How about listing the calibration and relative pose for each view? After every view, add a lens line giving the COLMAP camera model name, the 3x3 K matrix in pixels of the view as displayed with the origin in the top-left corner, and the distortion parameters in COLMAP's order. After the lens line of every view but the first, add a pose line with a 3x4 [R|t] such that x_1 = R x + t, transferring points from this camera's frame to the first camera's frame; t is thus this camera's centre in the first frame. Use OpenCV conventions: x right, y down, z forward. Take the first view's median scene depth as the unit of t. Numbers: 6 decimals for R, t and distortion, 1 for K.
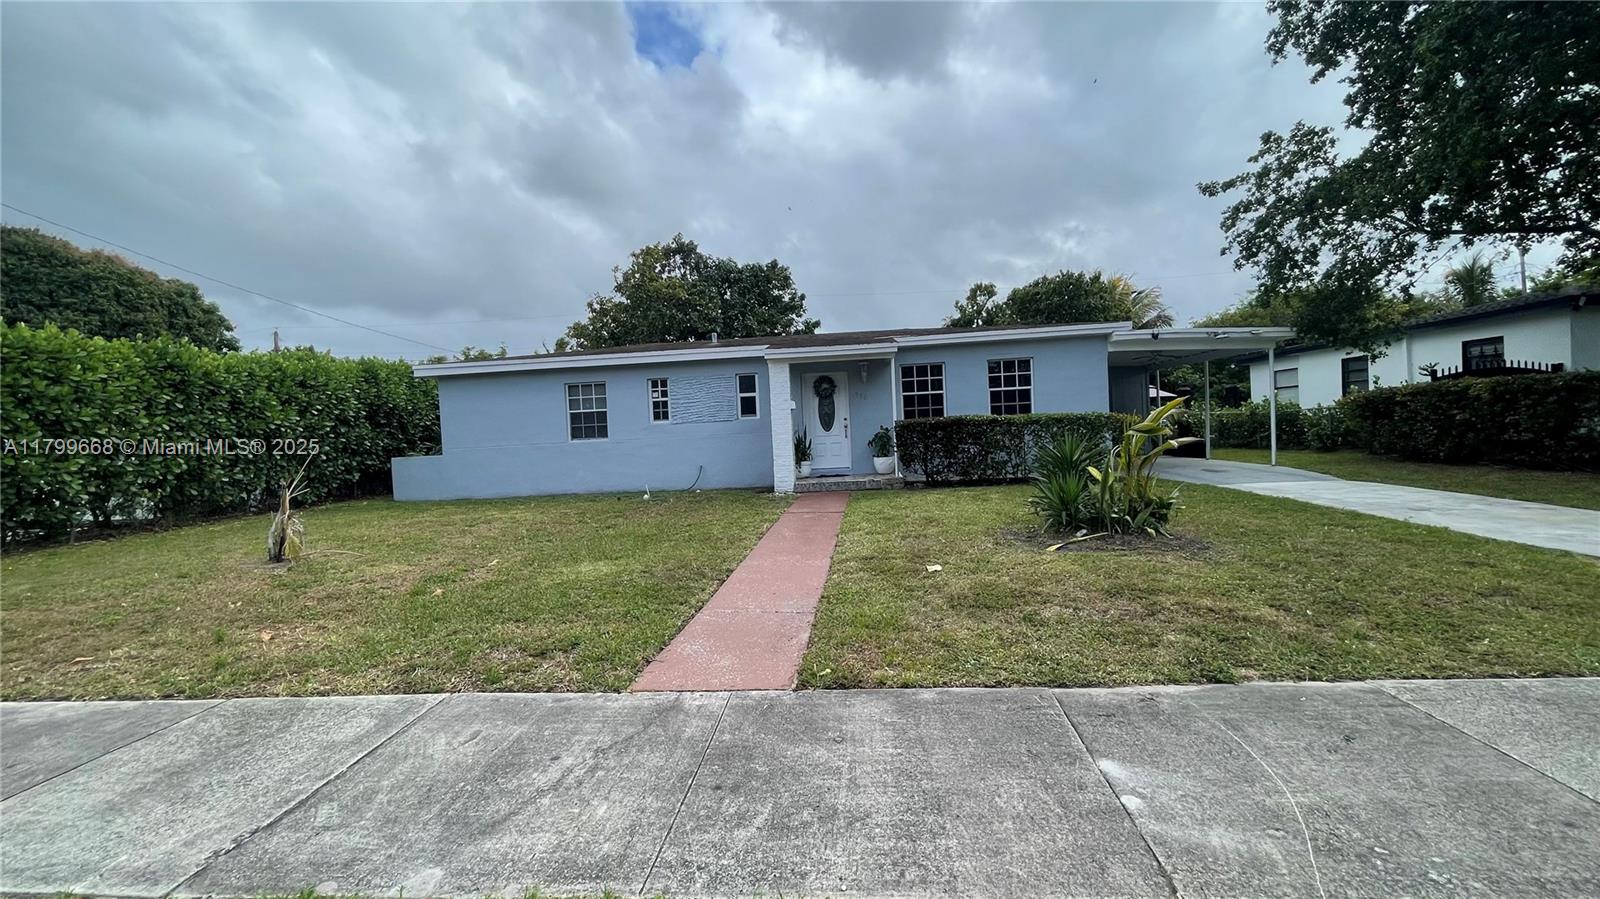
lens RADIAL K [[649.3, 0, 803.2], [0, 649.3, 448.8], [0, 0, 1]] dist [-0.001789, 0.000920]
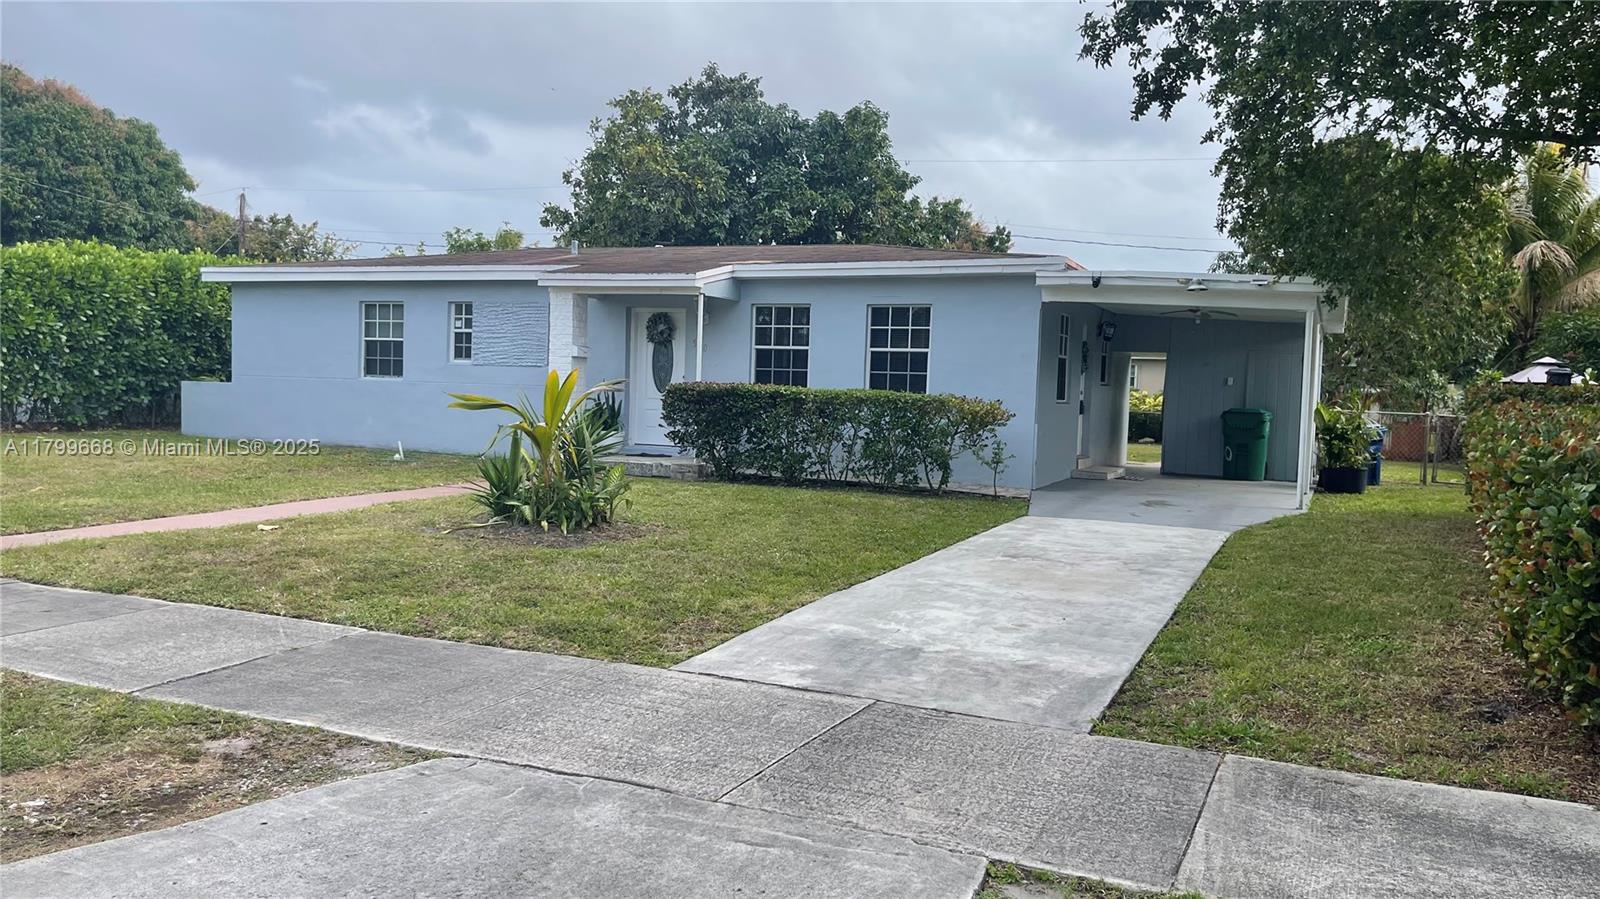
lens RADIAL K [[1235.2, 0, 800.1], [0, 1235.2, 451.0], [0, 0, 1]] dist [0.002217, -0.015276]
pose [[0.941244, 0.099493, -0.322740, 0.599140], [-0.091918, 0.995016, 0.038668, -0.029158], [0.324979, -0.006730, 0.945697, -0.197310]]
